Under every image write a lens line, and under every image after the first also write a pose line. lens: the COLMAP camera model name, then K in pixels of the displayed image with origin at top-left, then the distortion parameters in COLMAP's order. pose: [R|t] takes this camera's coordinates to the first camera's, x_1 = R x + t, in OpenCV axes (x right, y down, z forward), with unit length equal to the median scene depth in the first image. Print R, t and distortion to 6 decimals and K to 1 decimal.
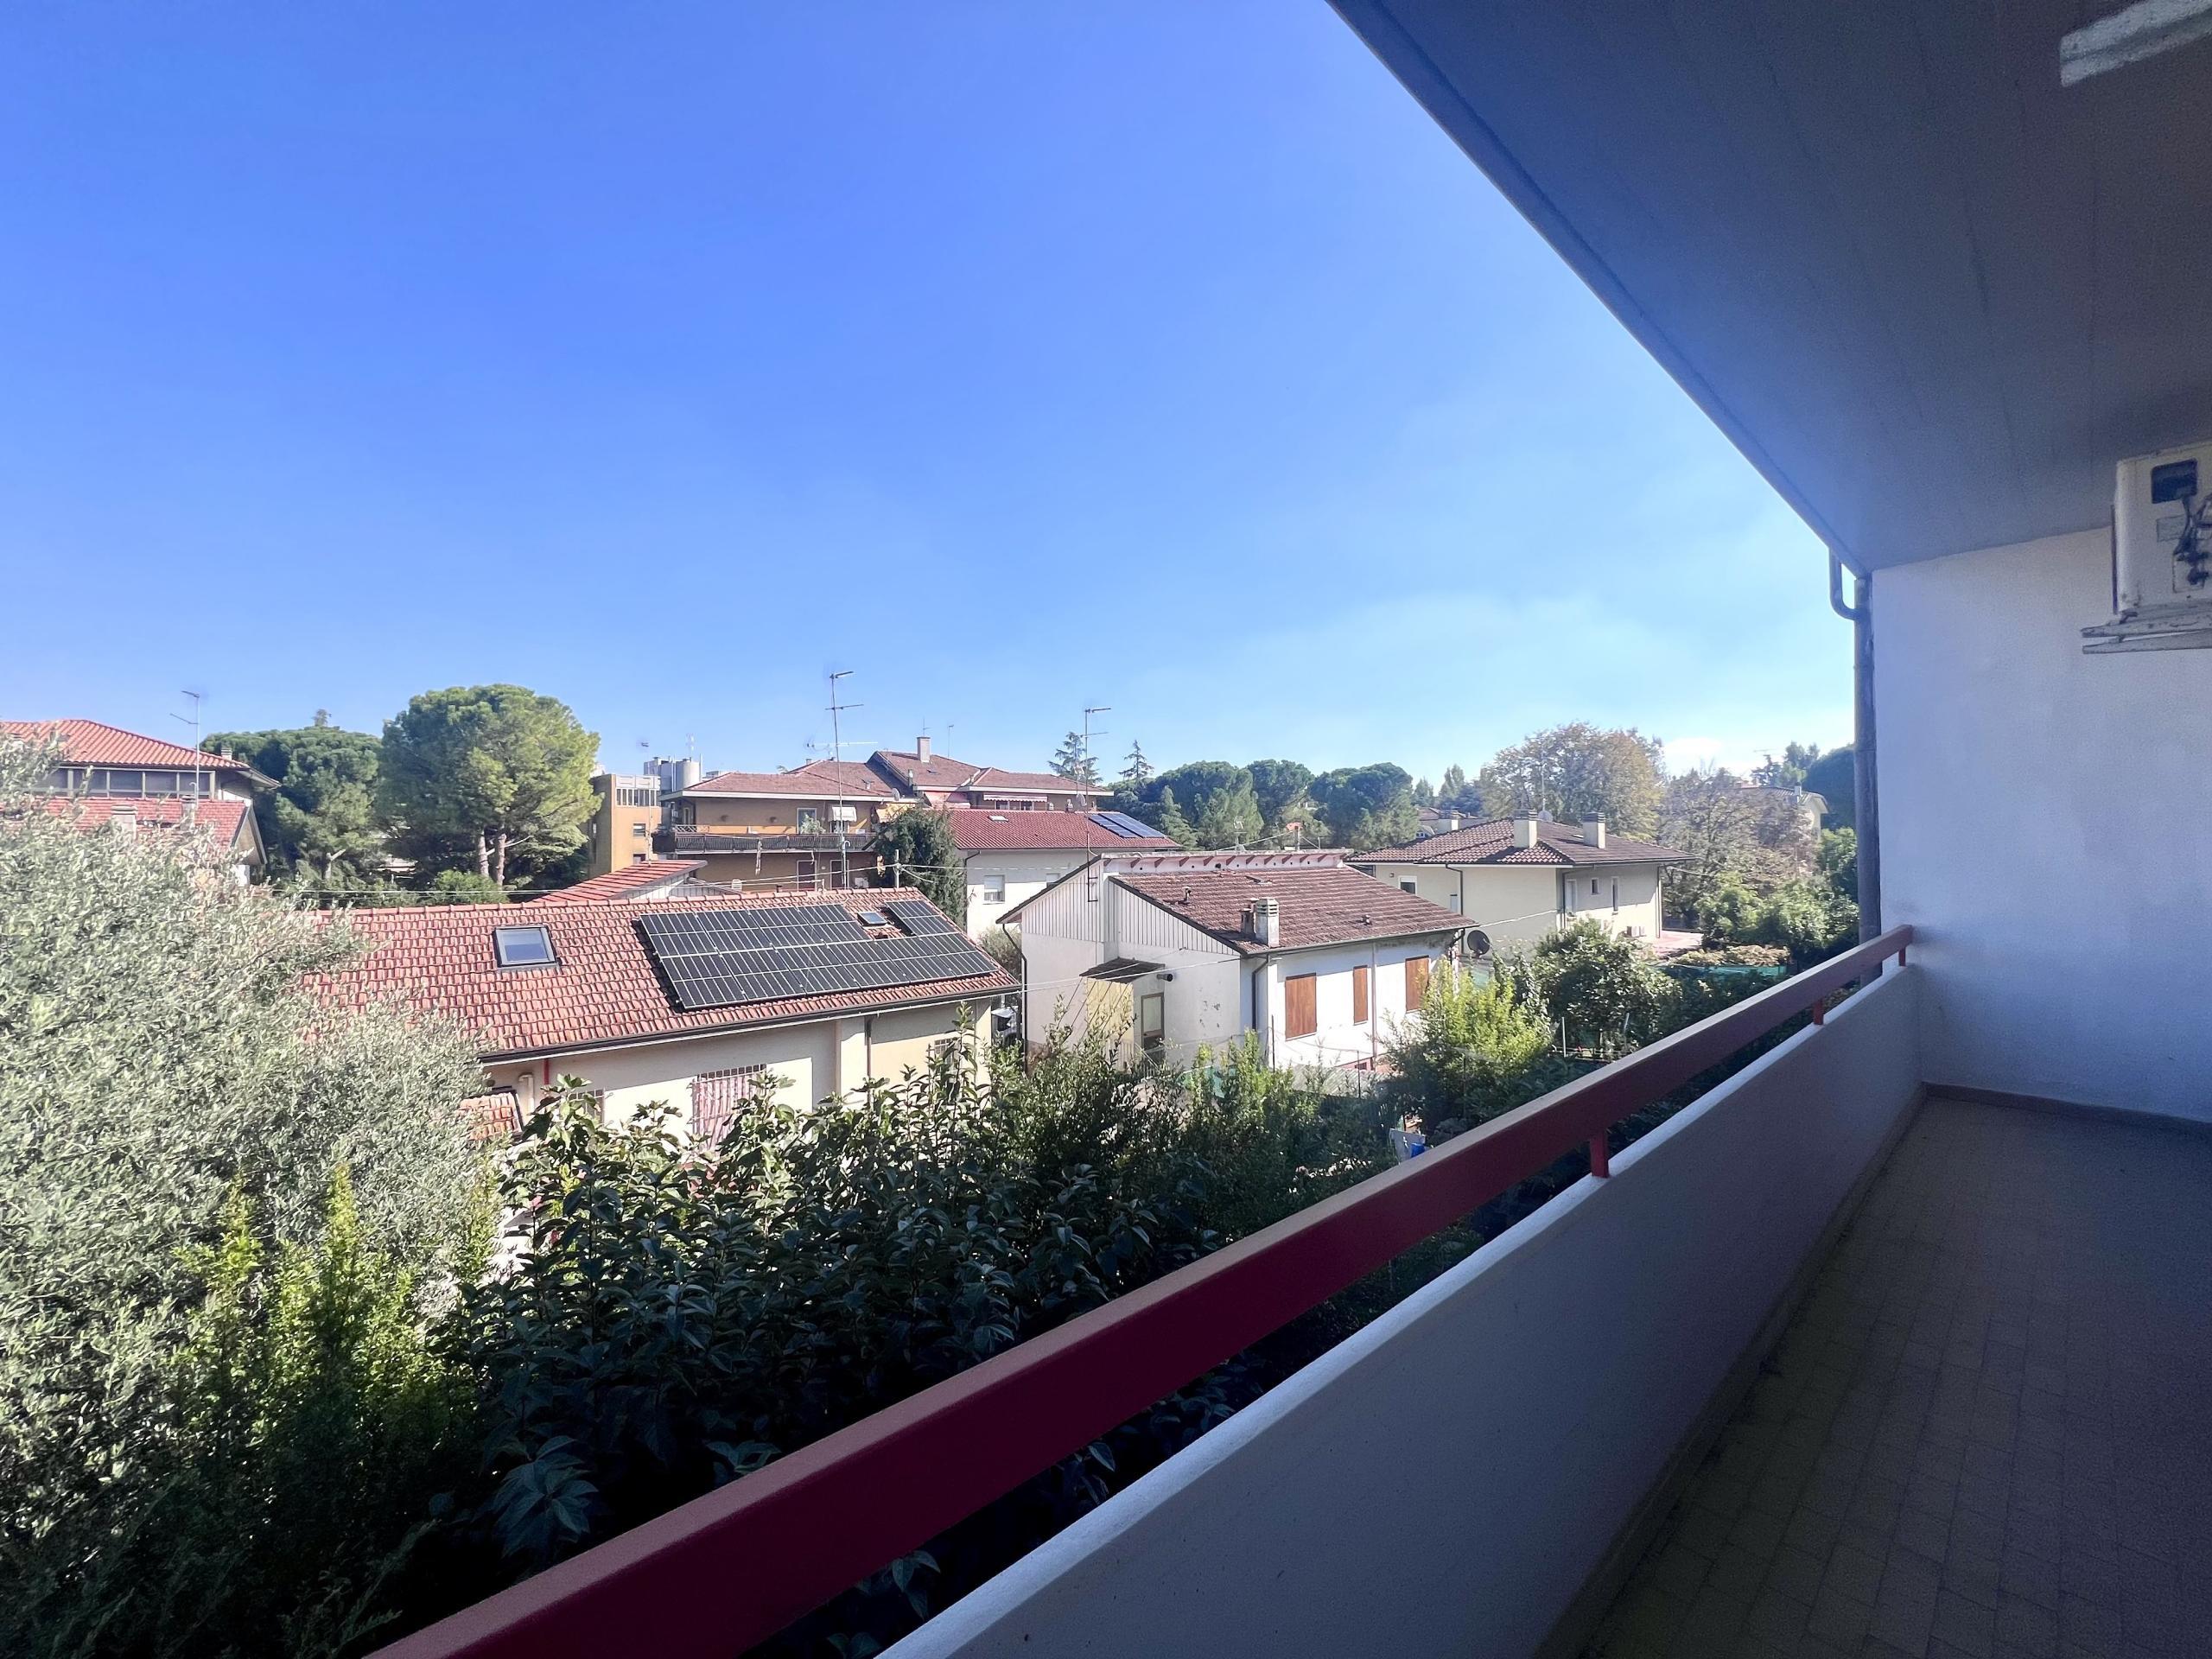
lens RADIAL K [[879.3, 0, 1110.4], [0, 879.3, 829.5], [0, 0, 1]] dist [0.000377, -0.000229]
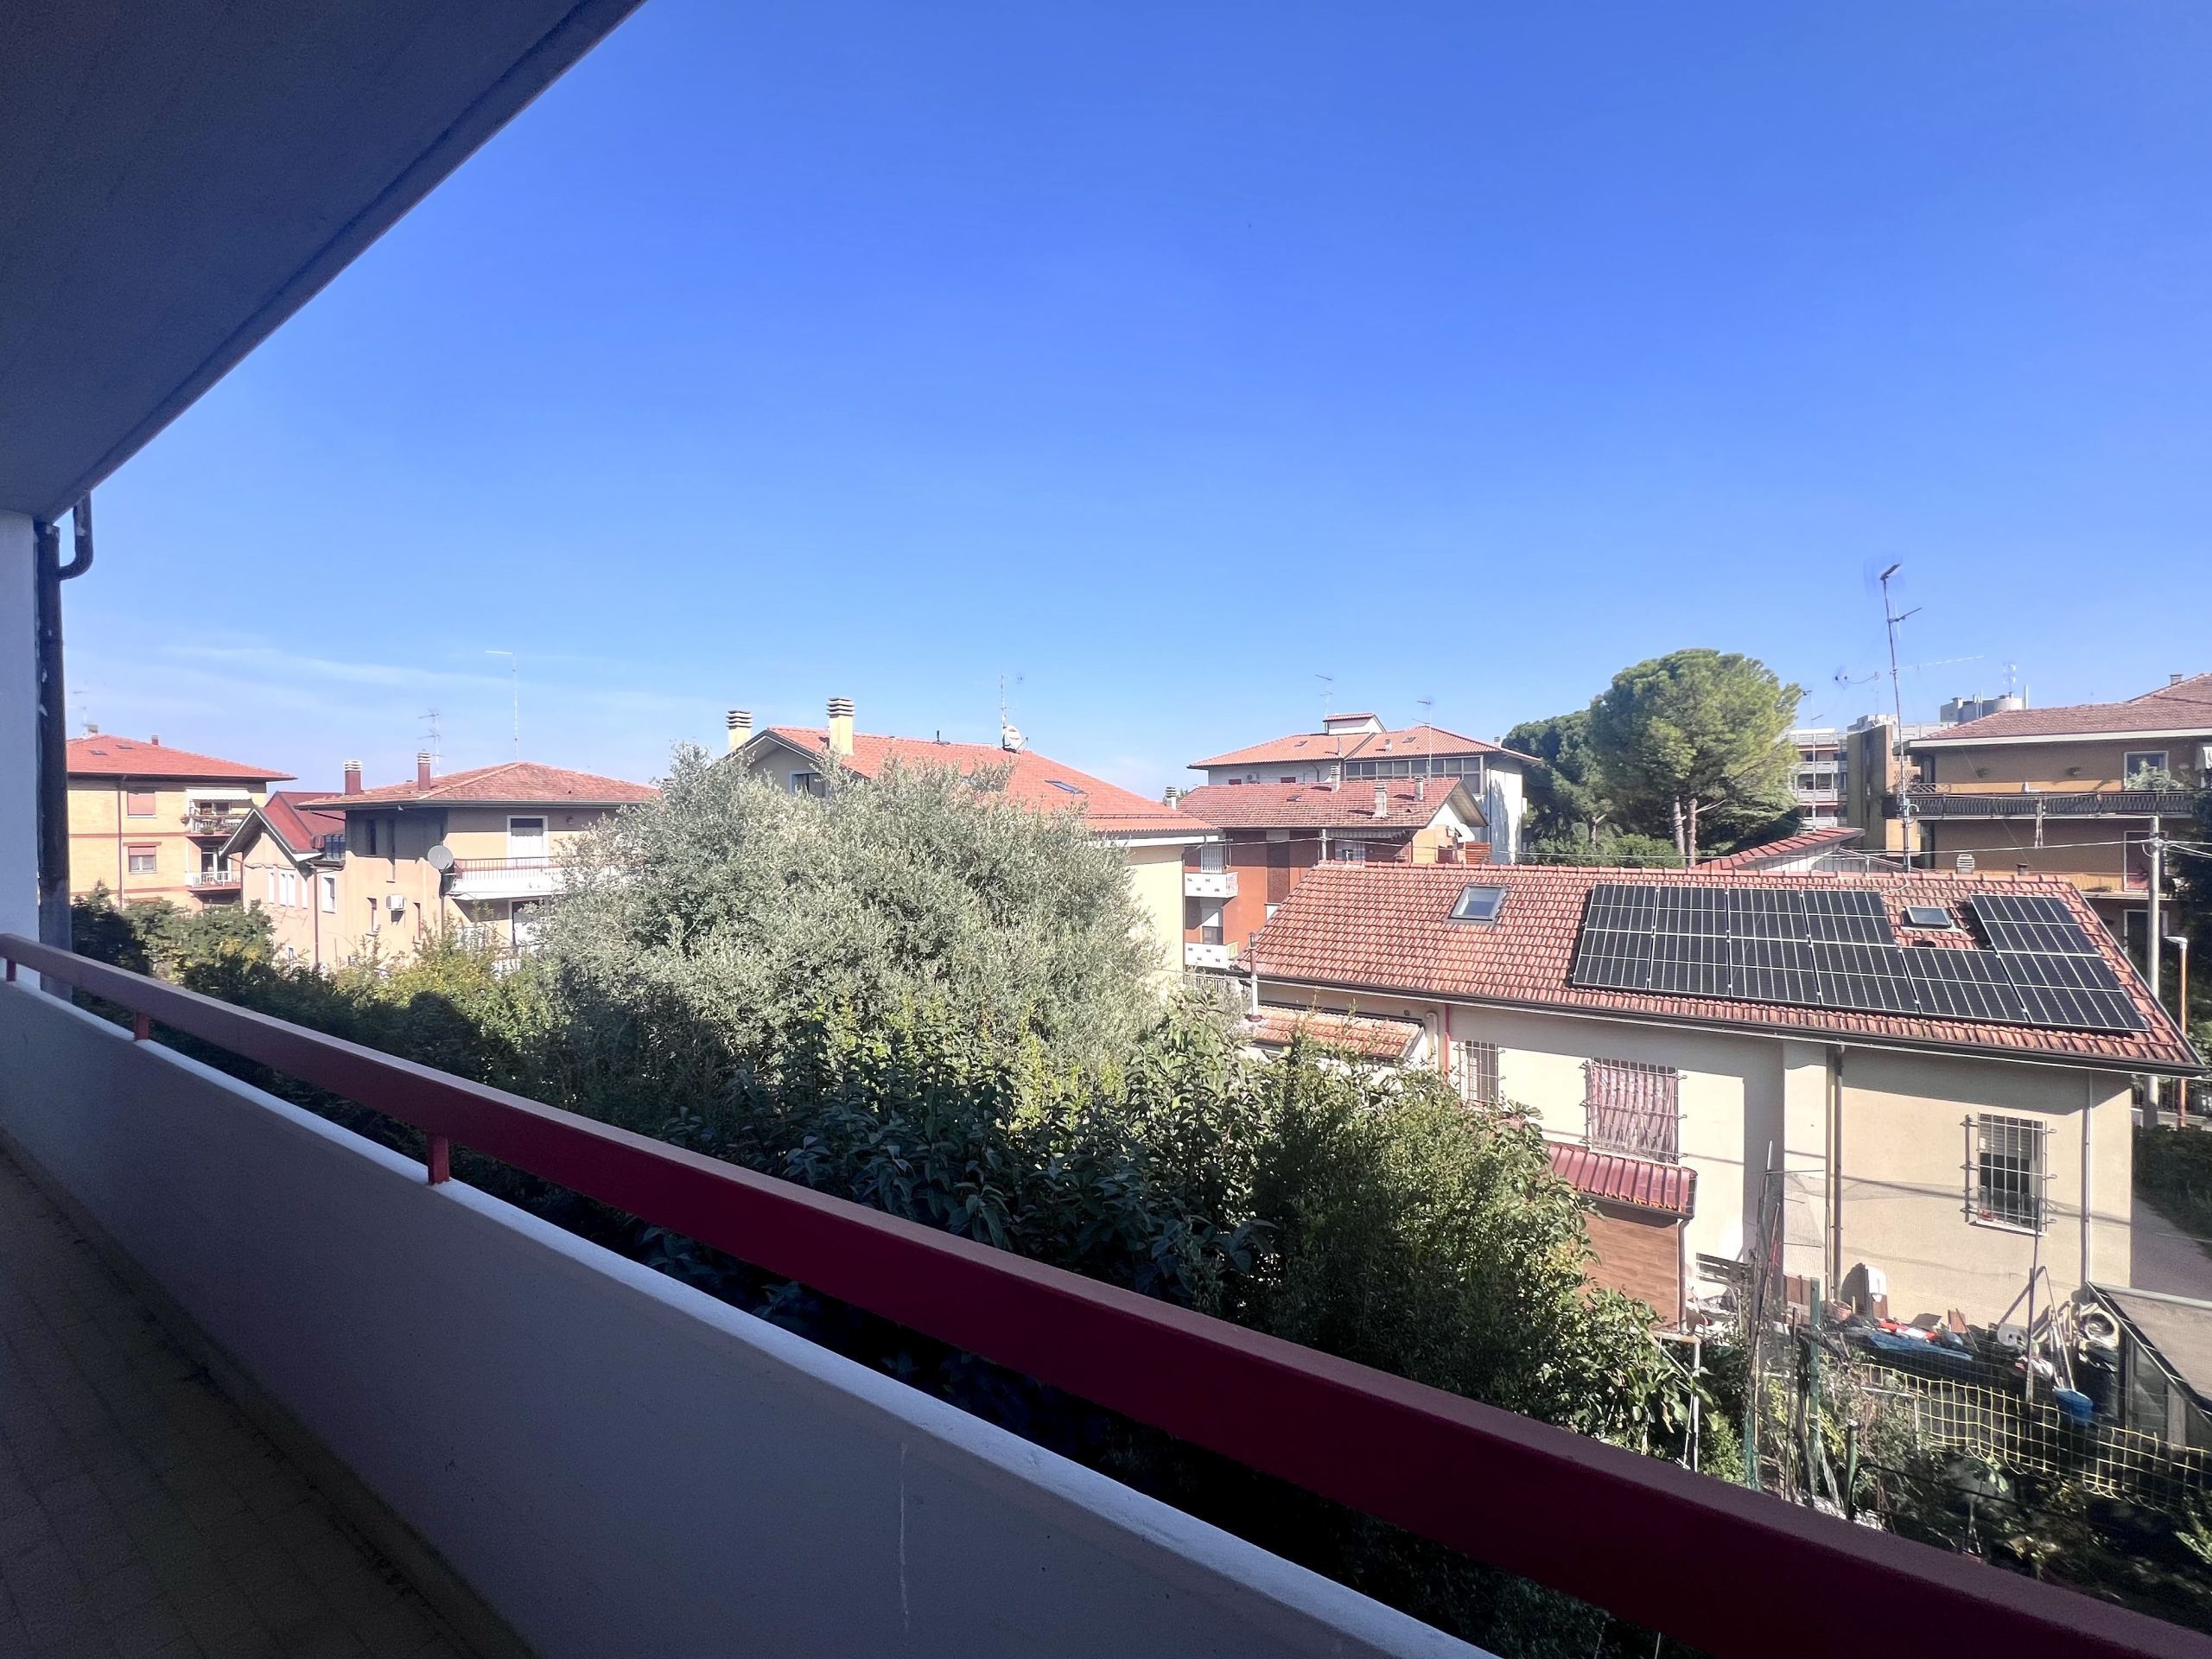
lens RADIAL K [[879.3, 0, 1103.3], [0, 879.3, 823.2], [0, 0, 1]] dist [0.000377, -0.000229]
pose [[0.273503, 0.009306, -0.961826, 0.094383], [0.023046, 0.999603, 0.016225, 0.000827], [0.961595, -0.026604, 0.273179, 0.082314]]
